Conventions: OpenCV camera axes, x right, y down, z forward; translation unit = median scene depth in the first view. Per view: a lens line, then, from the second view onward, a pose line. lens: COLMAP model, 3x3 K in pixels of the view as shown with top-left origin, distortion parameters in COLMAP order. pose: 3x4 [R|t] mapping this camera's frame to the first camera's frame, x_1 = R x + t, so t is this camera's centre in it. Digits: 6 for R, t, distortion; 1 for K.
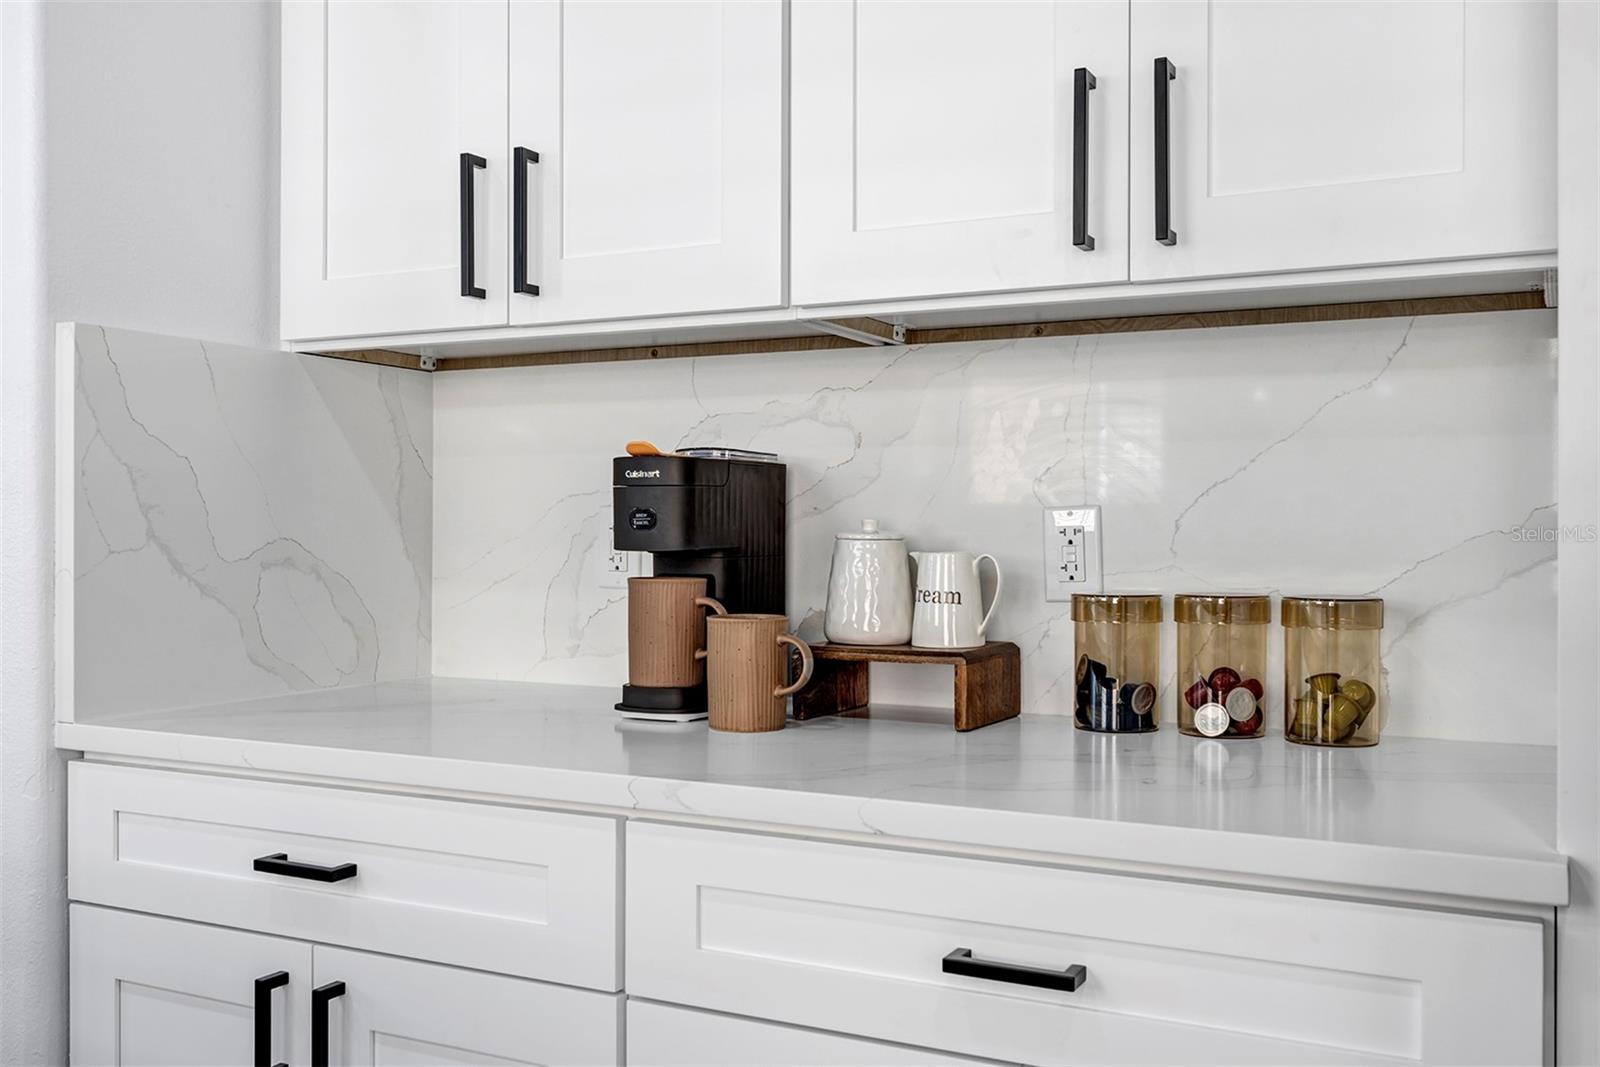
lens RADIAL K [[1575.5, 0, 800.0], [0, 1575.5, 533.5], [0, 0, 1]] dist [-0.000417, 0.005553]
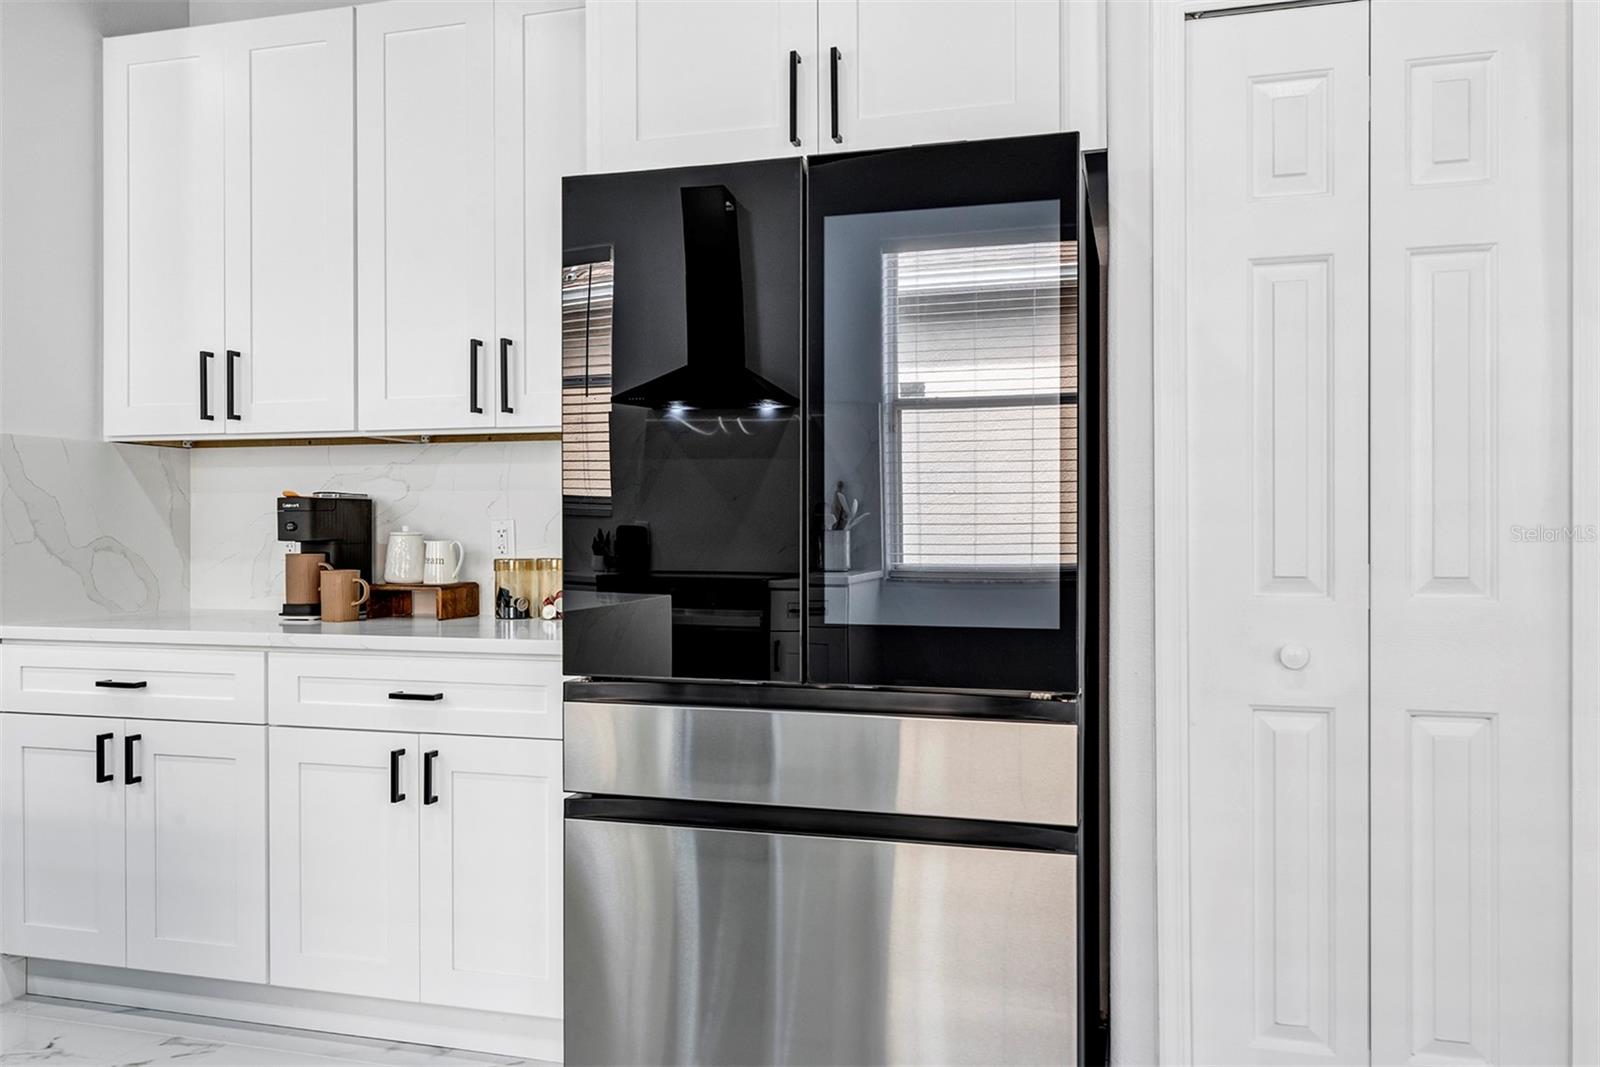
lens RADIAL K [[1213.5, 0, 800.0], [0, 1213.5, 533.5], [0, 0, 1]] dist [0.006686, 0.001450]
pose [[0.976881, -0.005079, 0.213724, 0.220150], [0.004807, 0.999987, 0.001793, 0.001022], [-0.213730, -0.000724, 0.976892, -0.757783]]
